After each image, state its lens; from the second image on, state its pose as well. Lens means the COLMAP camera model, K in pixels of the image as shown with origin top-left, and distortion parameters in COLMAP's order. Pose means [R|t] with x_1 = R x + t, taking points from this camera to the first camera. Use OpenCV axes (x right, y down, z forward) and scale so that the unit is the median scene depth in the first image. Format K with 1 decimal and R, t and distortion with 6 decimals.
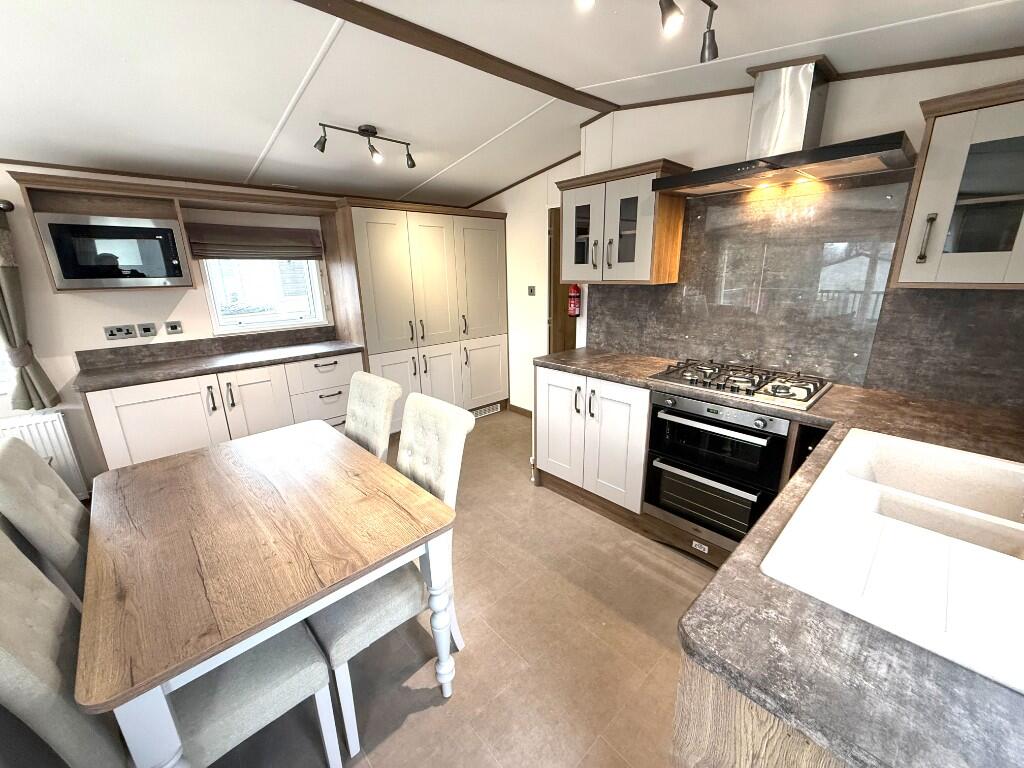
lens RADIAL K [[404.4, 0, 513.5], [0, 404.4, 384.3], [0, 0, 1]] dist [-0.014779, -0.000040]
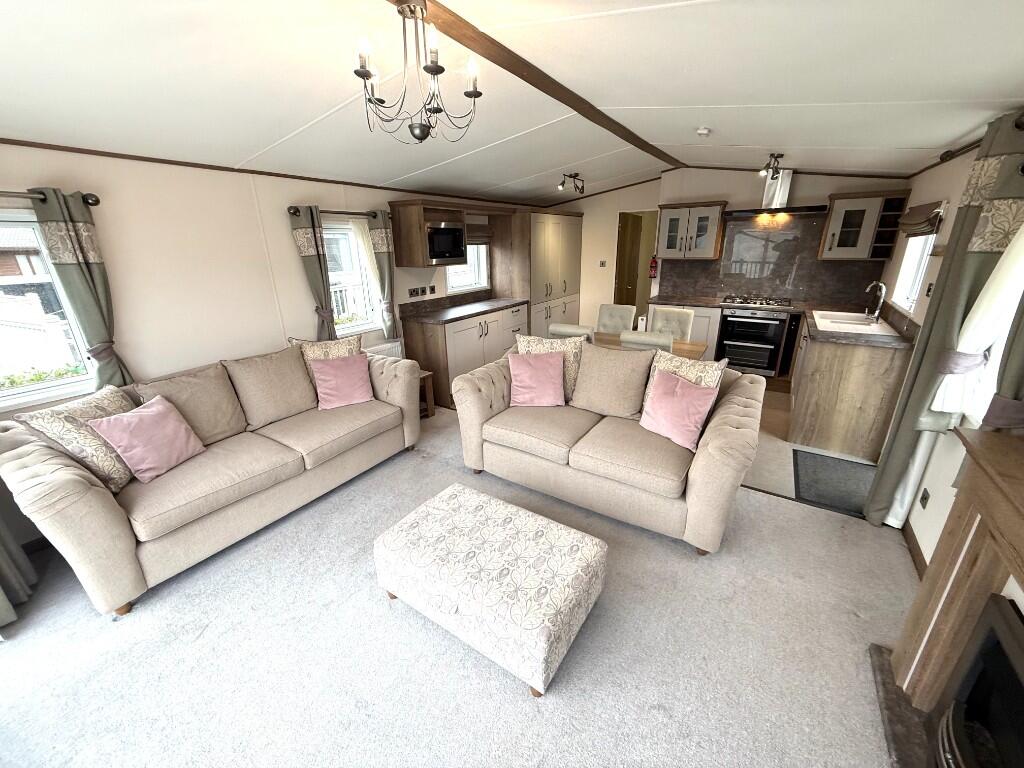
lens RADIAL K [[404.4, 0, 511.8], [0, 404.4, 384.3], [0, 0, 1]] dist [-0.014779, -0.000040]
pose [[0.970194, -0.082770, 0.227755, -0.988000], [0.069532, 0.995423, 0.065557, 0.153628], [-0.232139, -0.047767, 0.971509, -0.667577]]
